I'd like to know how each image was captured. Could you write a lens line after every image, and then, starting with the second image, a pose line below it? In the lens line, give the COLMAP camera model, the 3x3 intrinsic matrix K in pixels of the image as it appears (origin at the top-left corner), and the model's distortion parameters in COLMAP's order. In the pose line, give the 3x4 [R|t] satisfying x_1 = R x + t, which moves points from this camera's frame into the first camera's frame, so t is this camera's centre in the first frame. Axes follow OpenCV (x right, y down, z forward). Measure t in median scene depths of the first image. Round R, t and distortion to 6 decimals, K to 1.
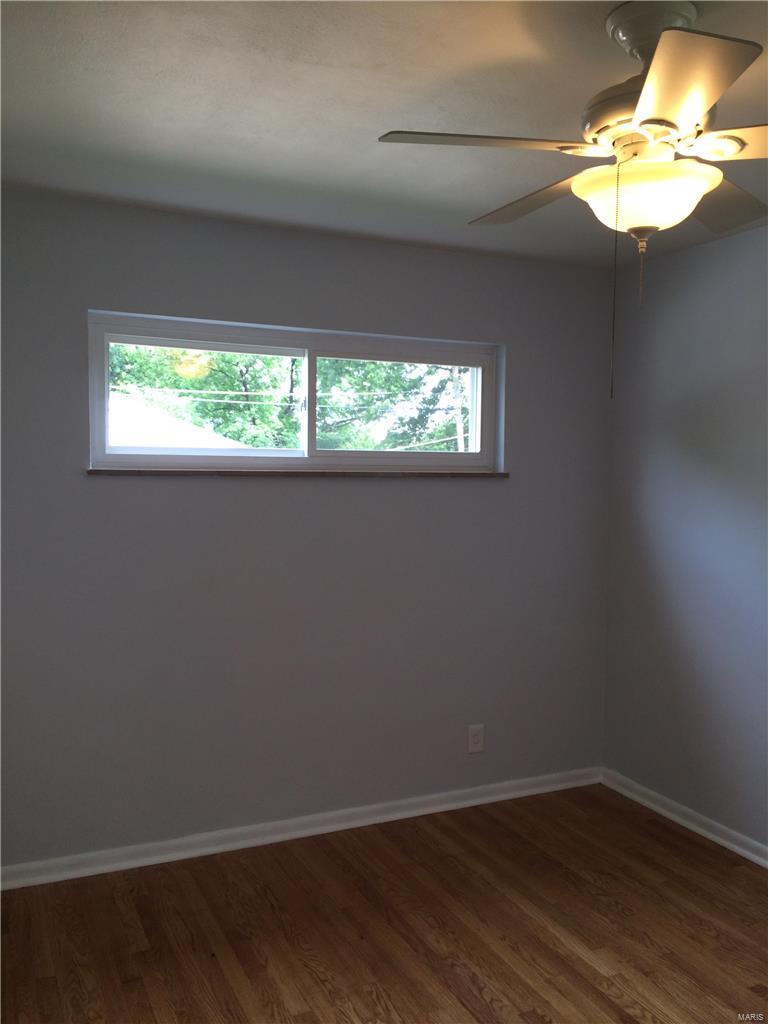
lens RADIAL K [[877.7, 0, 387.9], [0, 877.7, 507.1], [0, 0, 1]] dist [0.080848, -0.105502]
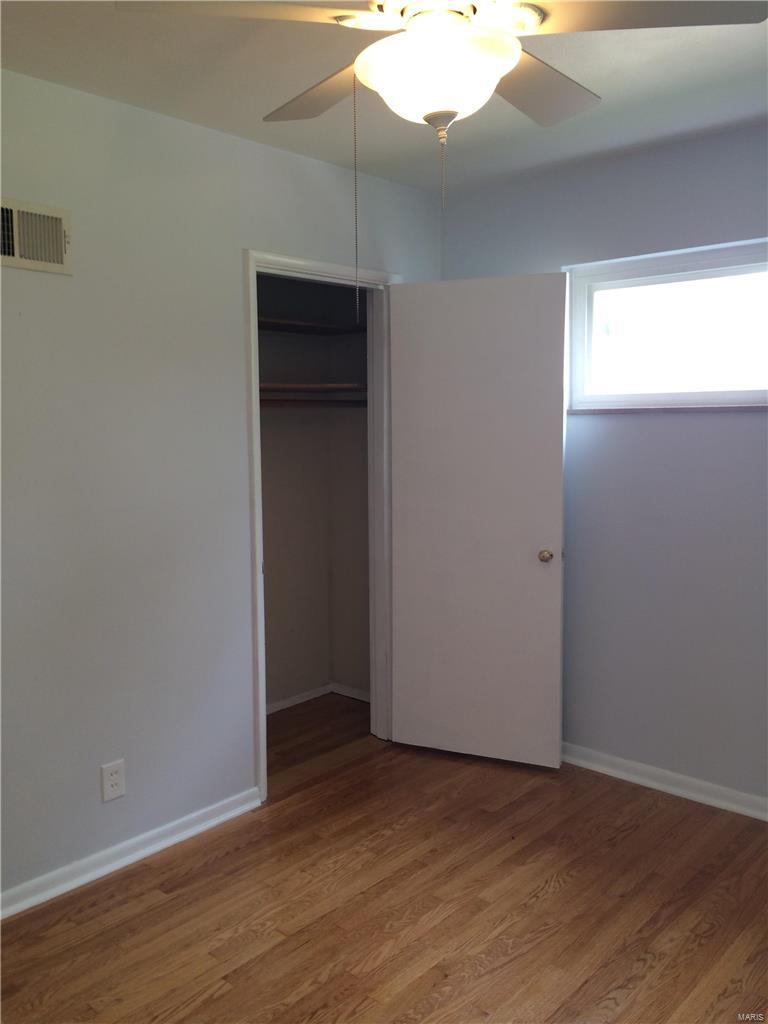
lens RADIAL K [[877.7, 0, 387.9], [0, 877.7, 507.1], [0, 0, 1]] dist [0.080848, -0.105502]
pose [[0.406506, 0.080343, -0.910109, 1.092424], [-0.034207, 0.996766, 0.072714, 0.023972], [0.913008, 0.001573, 0.407940, 0.616844]]
